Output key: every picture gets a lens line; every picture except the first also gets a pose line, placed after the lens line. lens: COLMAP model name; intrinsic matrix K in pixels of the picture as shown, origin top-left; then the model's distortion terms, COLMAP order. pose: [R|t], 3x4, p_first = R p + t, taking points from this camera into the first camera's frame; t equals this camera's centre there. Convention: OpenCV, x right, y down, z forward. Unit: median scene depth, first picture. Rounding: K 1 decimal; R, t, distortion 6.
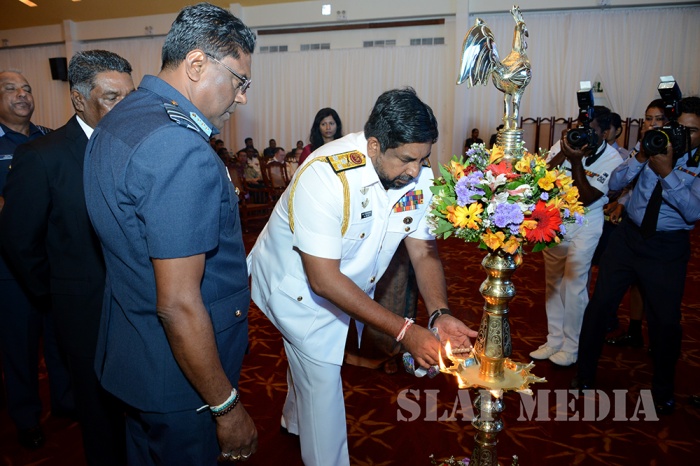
lens RADIAL K [[548.7, 0, 348.8], [0, 548.7, 234.0], [0, 0, 1]] dist [-0.033525, -0.006083]
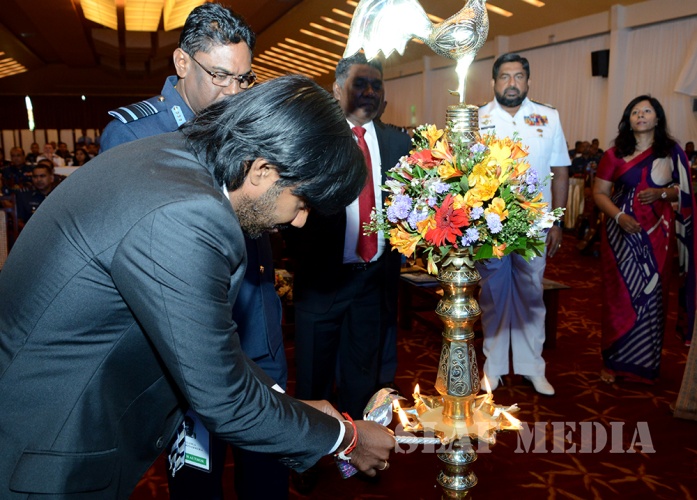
lens RADIAL K [[672.6, 0, 348.3], [0, 672.6, 270.1], [0, 0, 1]] dist [-0.024773, -0.025902]
pose [[0.634694, 0.141363, -0.759723, 0.962383], [-0.133793, 0.988380, 0.072135, -0.004143], [0.761093, 0.055862, 0.646233, 0.259813]]
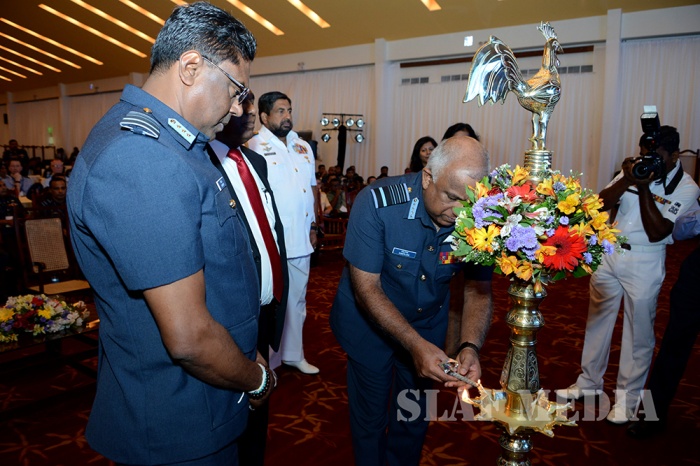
lens RADIAL K [[546.3, 0, 350.0], [0, 546.3, 233.0], [0, 0, 1]] dist [-0.029321, -0.004974]
pose [[0.965753, 0.046684, -0.255230, 0.227595], [-0.060720, 0.997029, -0.047392, 0.016912], [0.252260, 0.061267, 0.965718, 0.012951]]
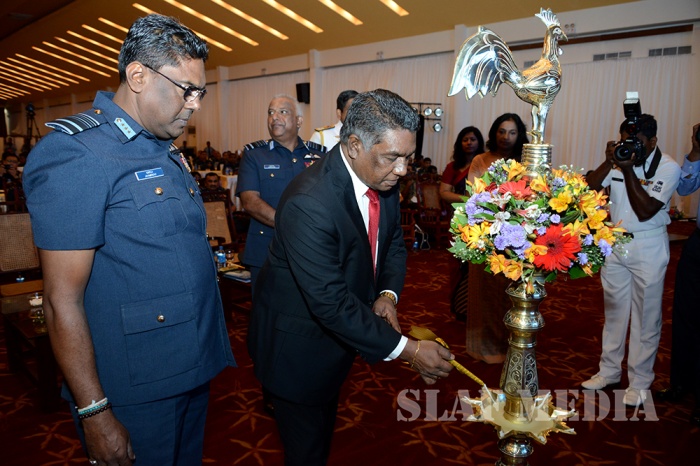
lens RADIAL K [[546.3, 0, 350.0], [0, 546.3, 233.0], [0, 0, 1]] dist [-0.029321, -0.004974]
pose [[0.915601, 0.067688, -0.396349, 0.378319], [-0.081295, 0.996535, -0.017611, -0.003523], [0.393784, 0.048346, 0.917931, 0.057623]]
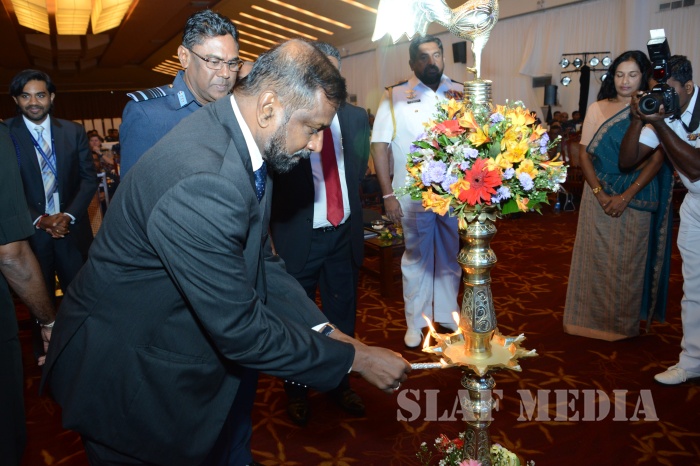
lens RADIAL K [[548.7, 0, 348.8], [0, 548.7, 234.0], [0, 0, 1]] dist [-0.033525, -0.006083]
pose [[0.752784, 0.100876, -0.650492, 0.749527], [-0.072870, 0.994885, 0.069955, 0.013619], [0.654221, -0.005260, 0.756285, 0.173434]]
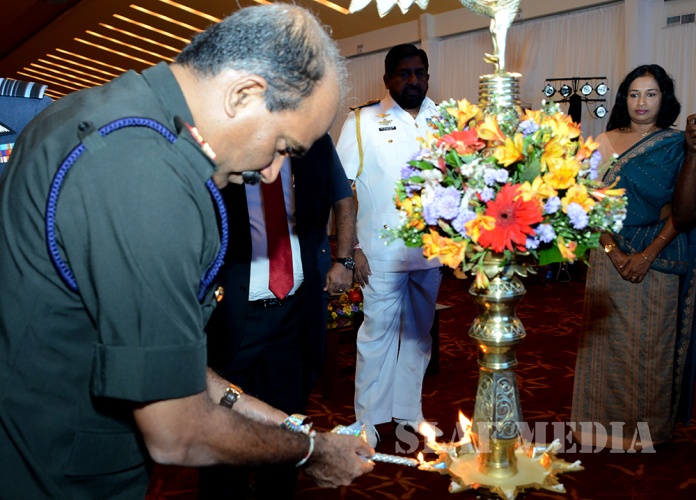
lens RADIAL K [[739.8, 0, 347.3], [0, 739.8, 299.7], [0, 0, 1]] dist [-0.027348, -0.015983]
pose [[0.821891, 0.077939, -0.564288, 0.650825], [-0.068844, 0.996925, 0.037423, 0.047609], [0.565470, 0.008091, 0.824729, 0.201897]]
